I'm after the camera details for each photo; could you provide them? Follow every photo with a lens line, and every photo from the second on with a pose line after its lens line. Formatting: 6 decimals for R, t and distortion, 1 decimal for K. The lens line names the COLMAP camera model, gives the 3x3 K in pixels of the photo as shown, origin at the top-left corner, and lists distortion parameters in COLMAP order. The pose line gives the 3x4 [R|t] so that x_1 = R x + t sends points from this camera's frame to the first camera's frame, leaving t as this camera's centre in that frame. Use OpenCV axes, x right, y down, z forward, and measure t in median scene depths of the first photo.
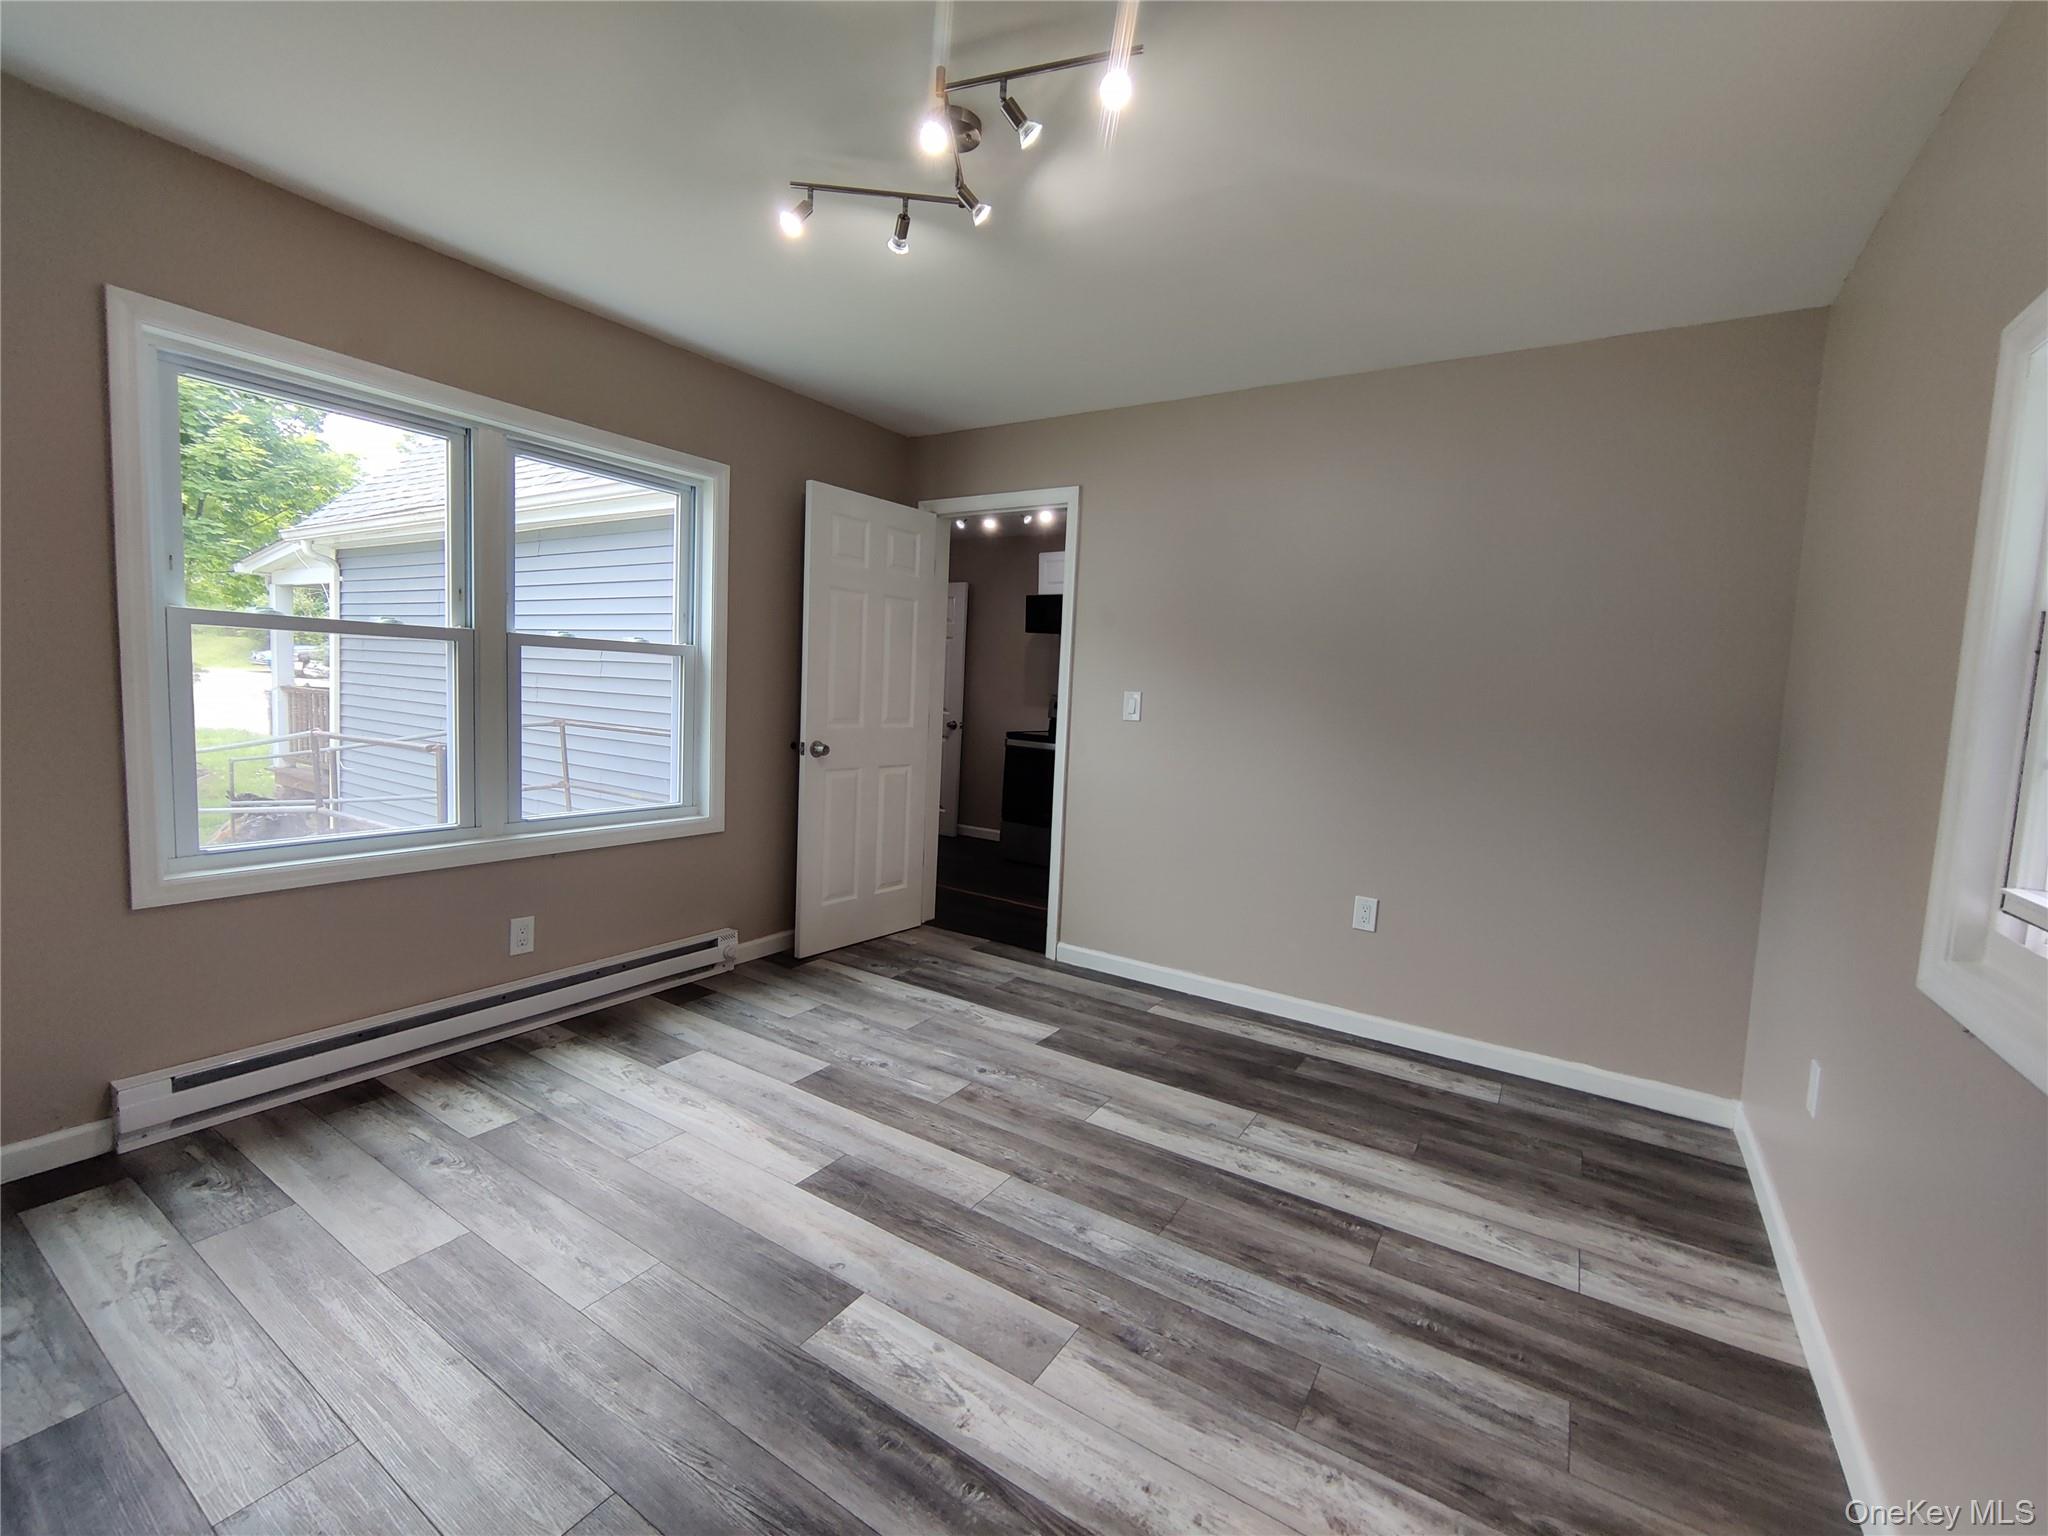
lens RADIAL K [[876.5, 0, 1023.9], [0, 876.5, 766.1], [0, 0, 1]] dist [-0.003363, -0.000058]
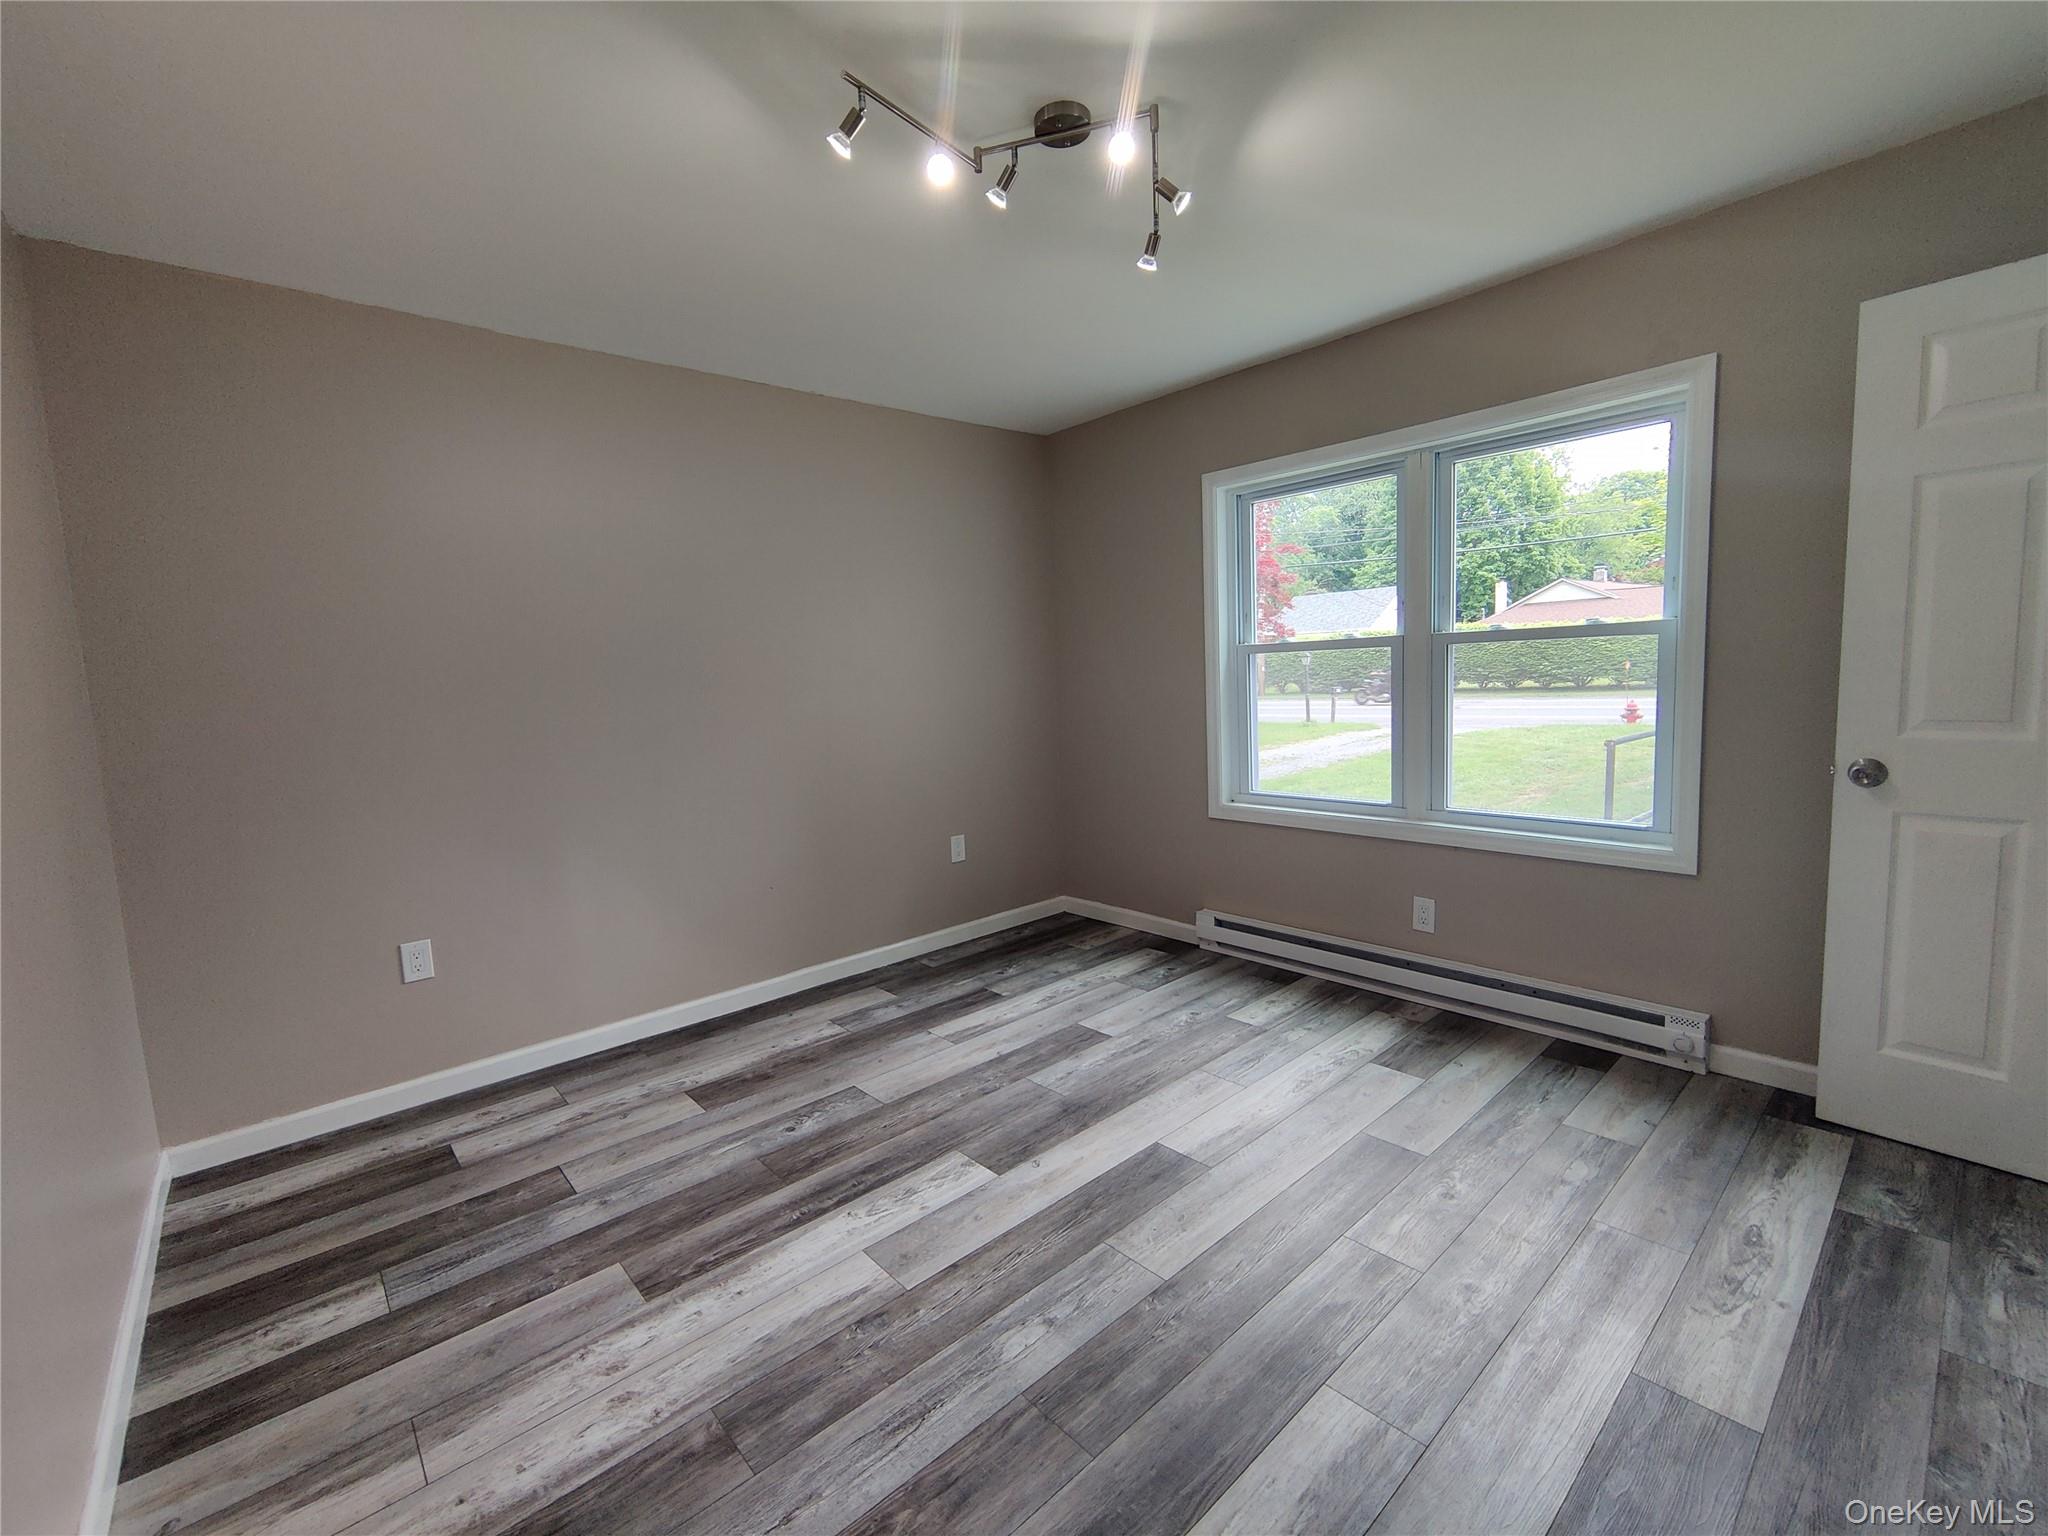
lens RADIAL K [[876.5, 0, 1023.9], [0, 876.5, 766.1], [0, 0, 1]] dist [-0.003363, -0.000058]
pose [[-0.272842, 0.066353, -0.959768, 0.736349], [-0.057270, 0.994729, 0.085051, -0.065113], [0.960353, 0.078171, -0.267604, 1.008478]]
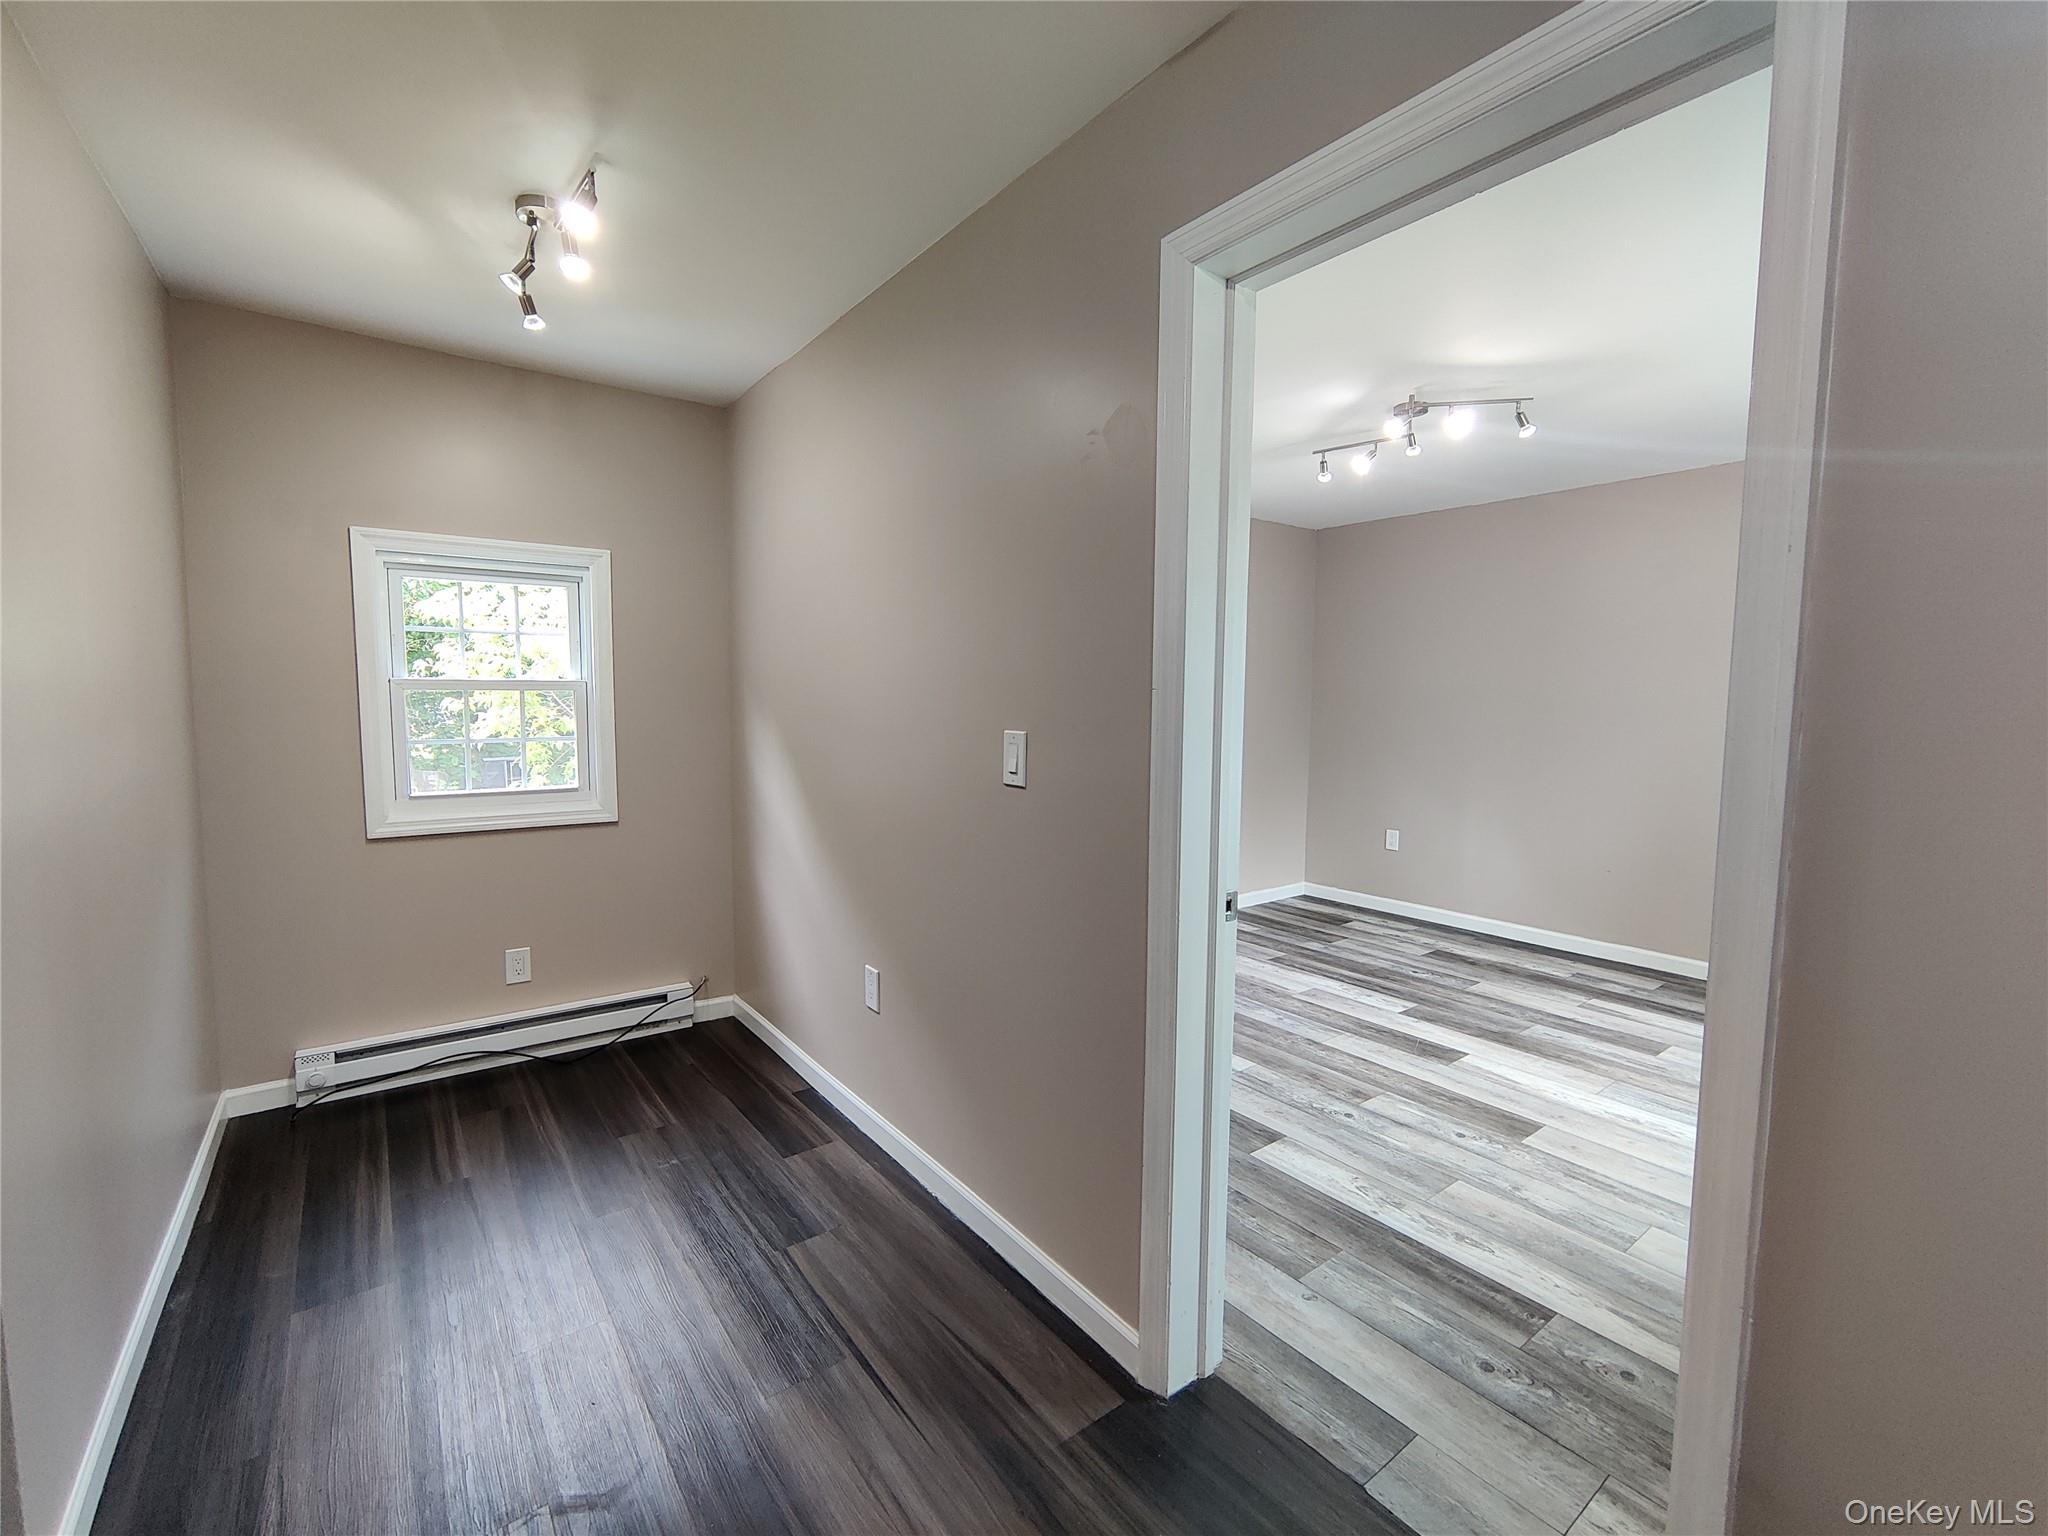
lens RADIAL K [[877.5, 0, 1027.3], [0, 877.5, 767.8], [0, 0, 1]] dist [-0.001144, 0.000269]
pose [[-0.937268, -0.083523, 0.338455, -0.012221], [-0.021571, 0.982909, 0.182825, -0.252612], [-0.347941, 0.164055, -0.923051, 2.389333]]
